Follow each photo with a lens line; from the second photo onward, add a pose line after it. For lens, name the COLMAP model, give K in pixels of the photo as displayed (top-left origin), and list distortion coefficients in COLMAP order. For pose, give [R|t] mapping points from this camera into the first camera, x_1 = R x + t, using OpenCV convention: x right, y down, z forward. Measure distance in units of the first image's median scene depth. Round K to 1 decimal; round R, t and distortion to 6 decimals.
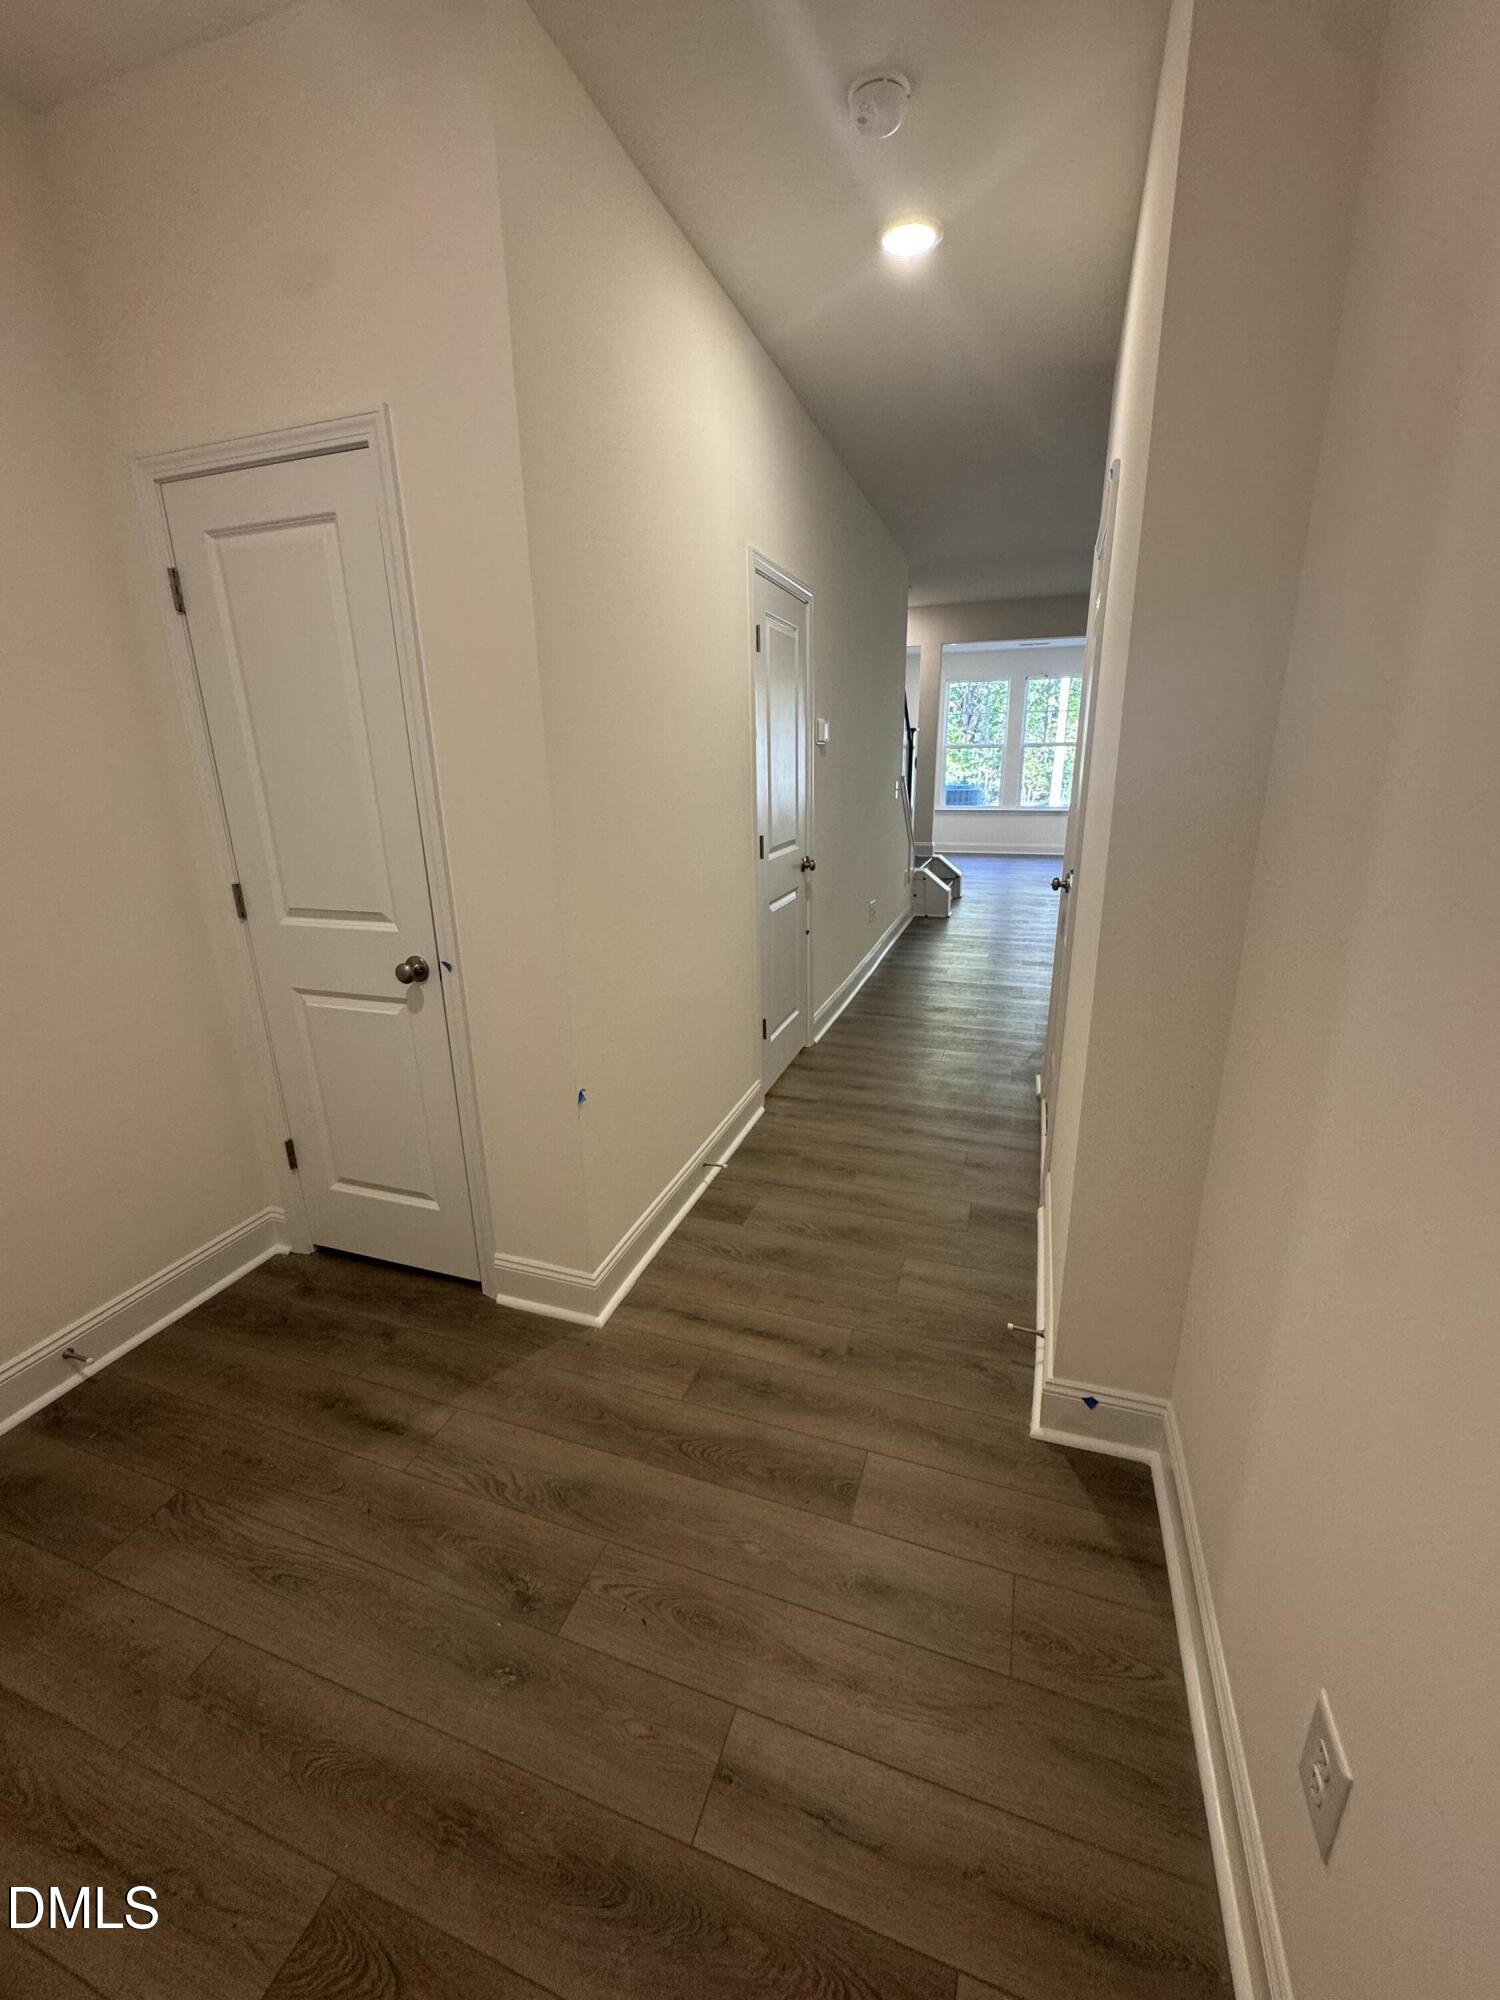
lens RADIAL K [[800.9, 0, 750.0], [0, 800.9, 1000.0], [0, 0, 1]] dist [-0.002390, -0.000204]
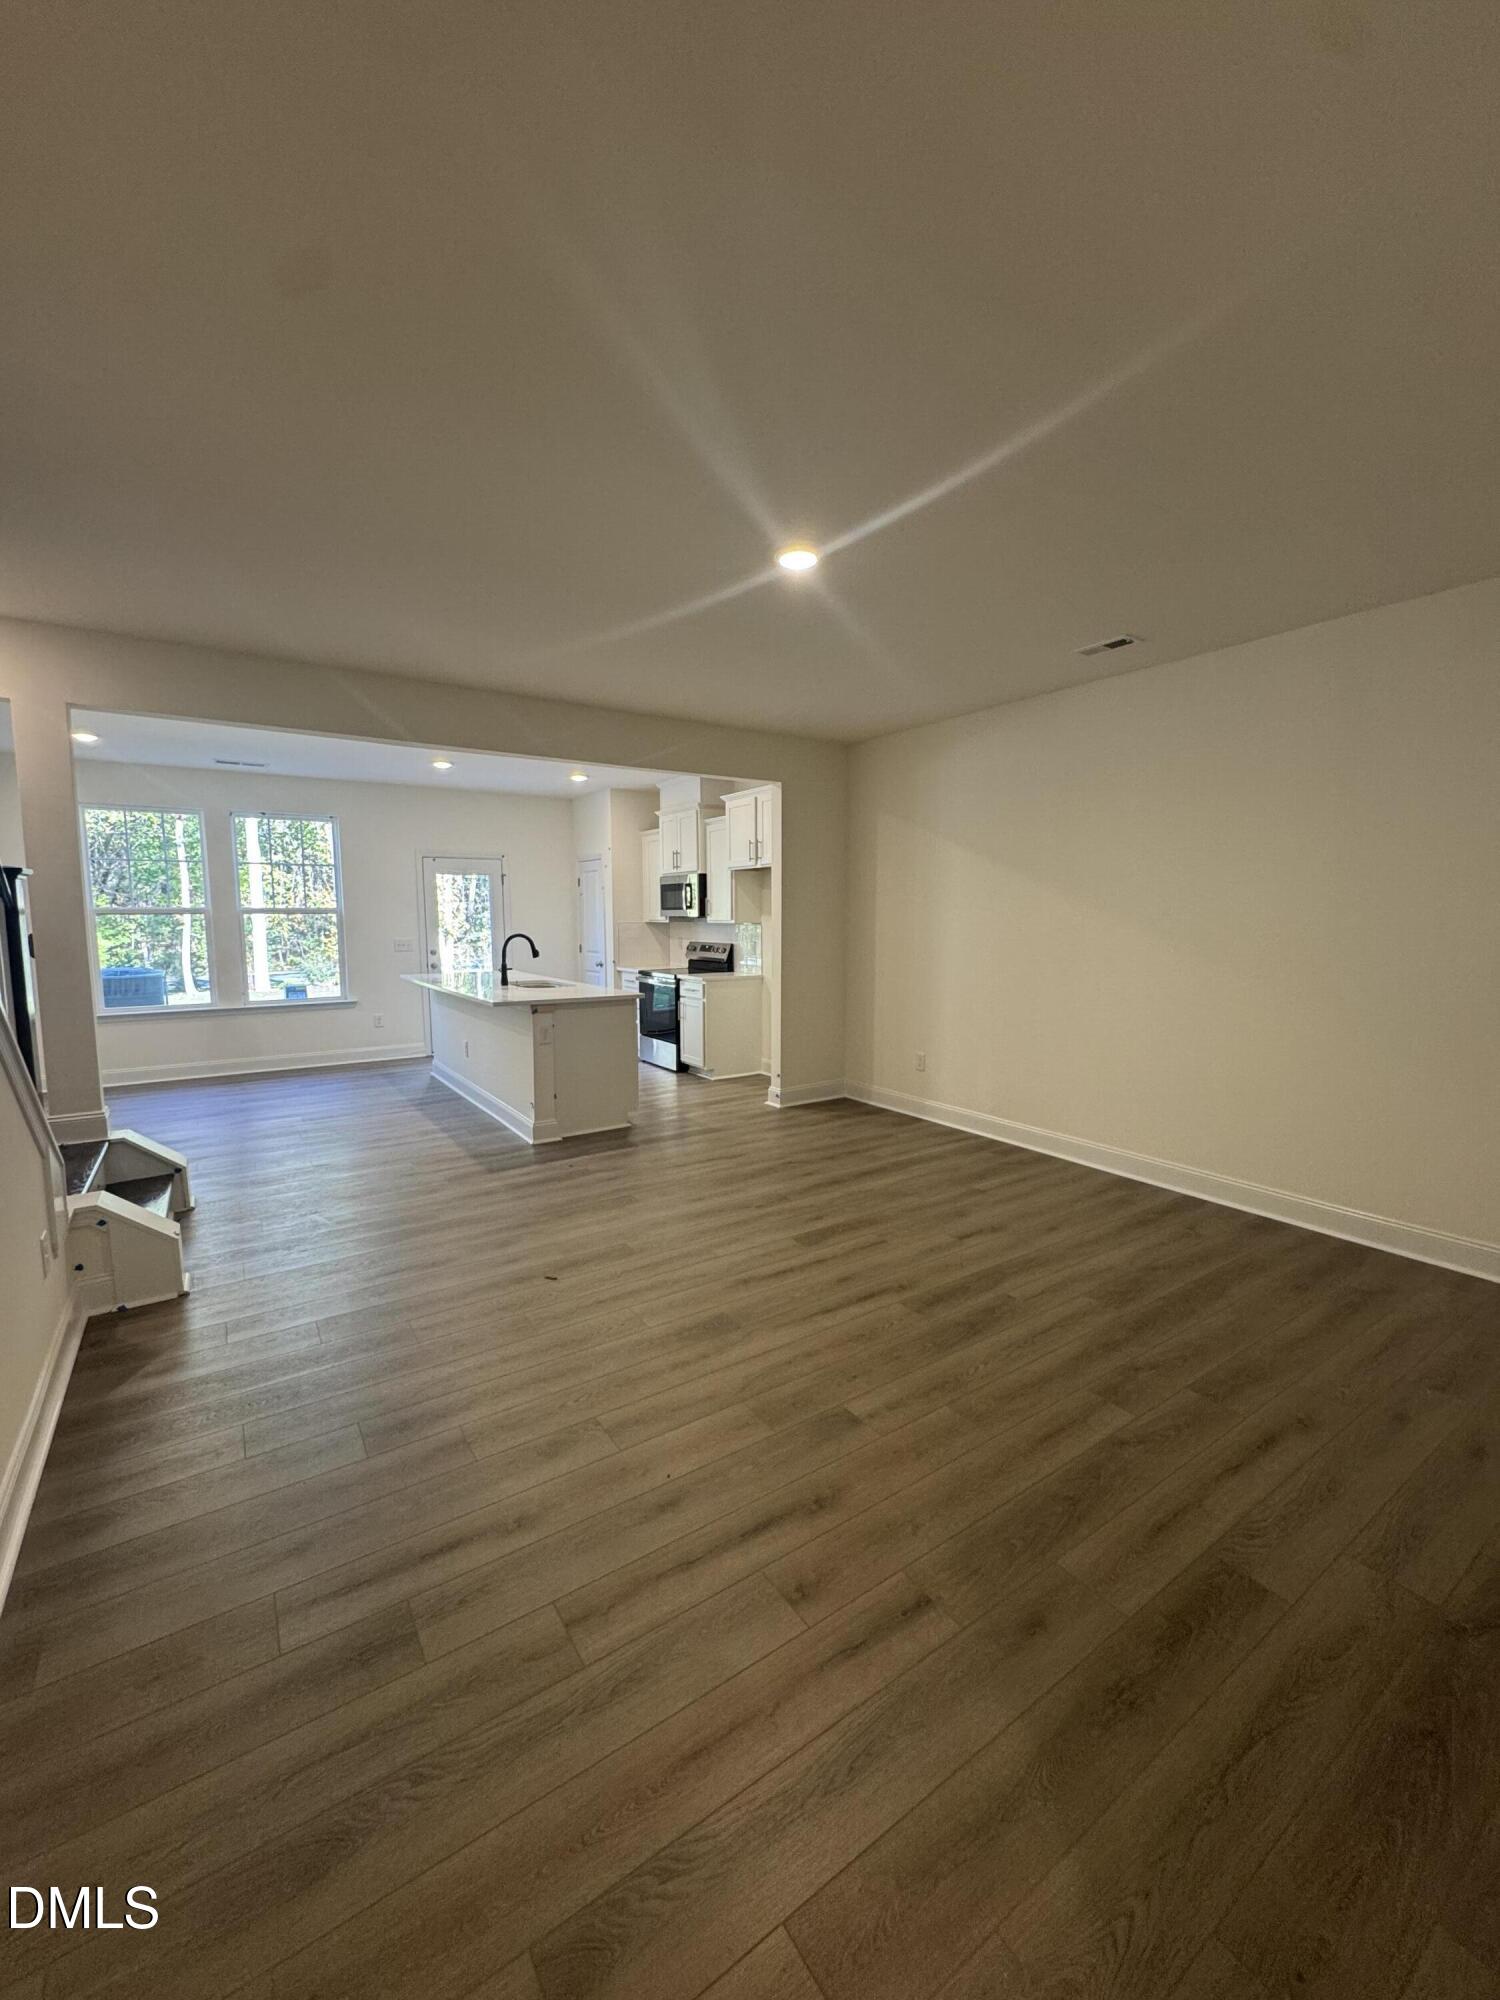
lens RADIAL K [[800.9, 0, 750.0], [0, 800.9, 1000.0], [0, 0, 1]] dist [-0.002390, -0.000204]
pose [[0.597196, -0.071421, 0.798909, 0.084281], [0.227611, 0.970173, -0.083411, -0.132791], [-0.769123, 0.231653, 0.595640, 0.412464]]
